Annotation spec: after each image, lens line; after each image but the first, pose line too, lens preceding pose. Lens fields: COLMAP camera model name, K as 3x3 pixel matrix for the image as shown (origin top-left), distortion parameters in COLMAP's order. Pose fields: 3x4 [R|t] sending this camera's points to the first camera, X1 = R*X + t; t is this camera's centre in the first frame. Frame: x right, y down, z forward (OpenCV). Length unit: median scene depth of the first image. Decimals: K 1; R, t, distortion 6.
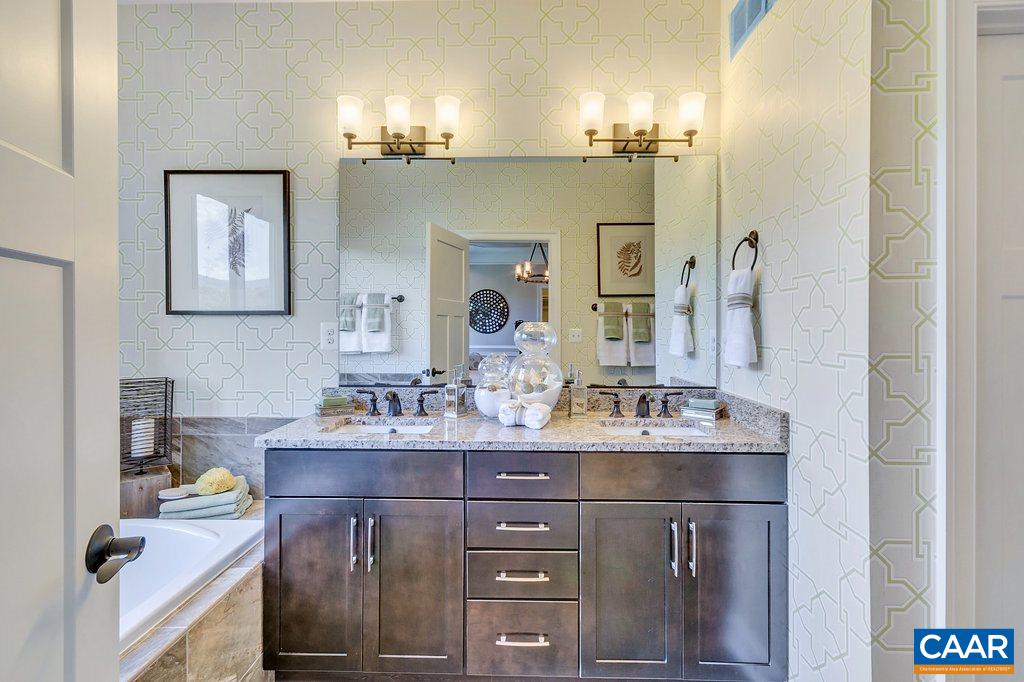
lens RADIAL K [[455.0, 0, 513.1], [0, 455.0, 332.7], [0, 0, 1]] dist [0.001129, -0.000175]
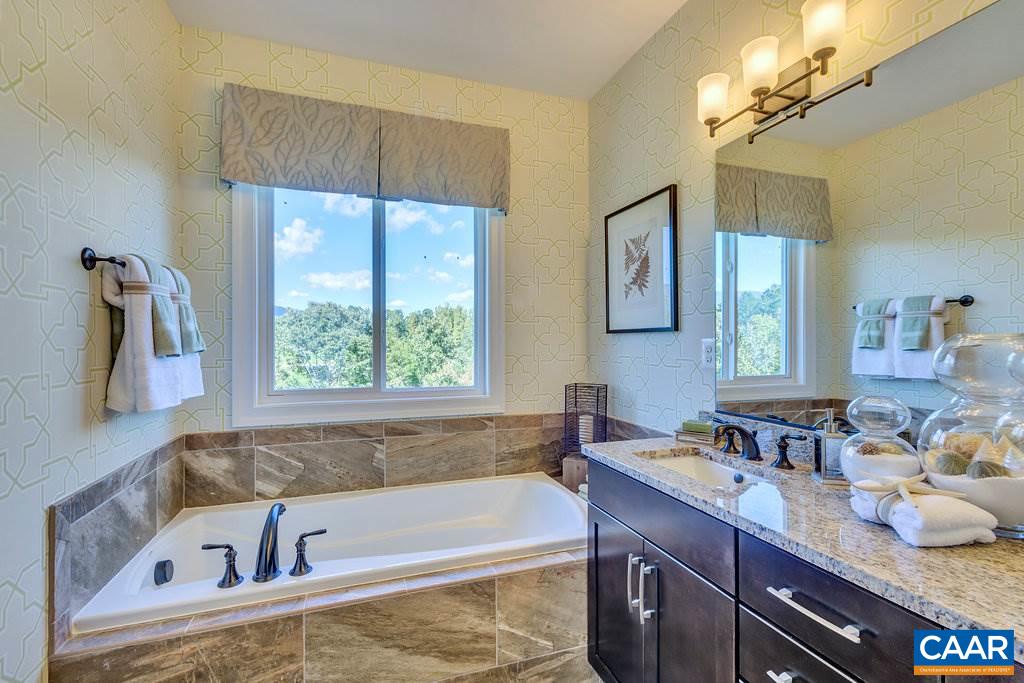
lens RADIAL K [[455.0, 0, 513.0], [0, 455.0, 344.7], [0, 0, 1]] dist [0.001129, -0.000175]
pose [[0.356795, -0.000502, -0.934183, 0.297233], [-0.010254, 0.999938, -0.004454, -0.002180], [0.934126, 0.011168, 0.356768, 0.328622]]
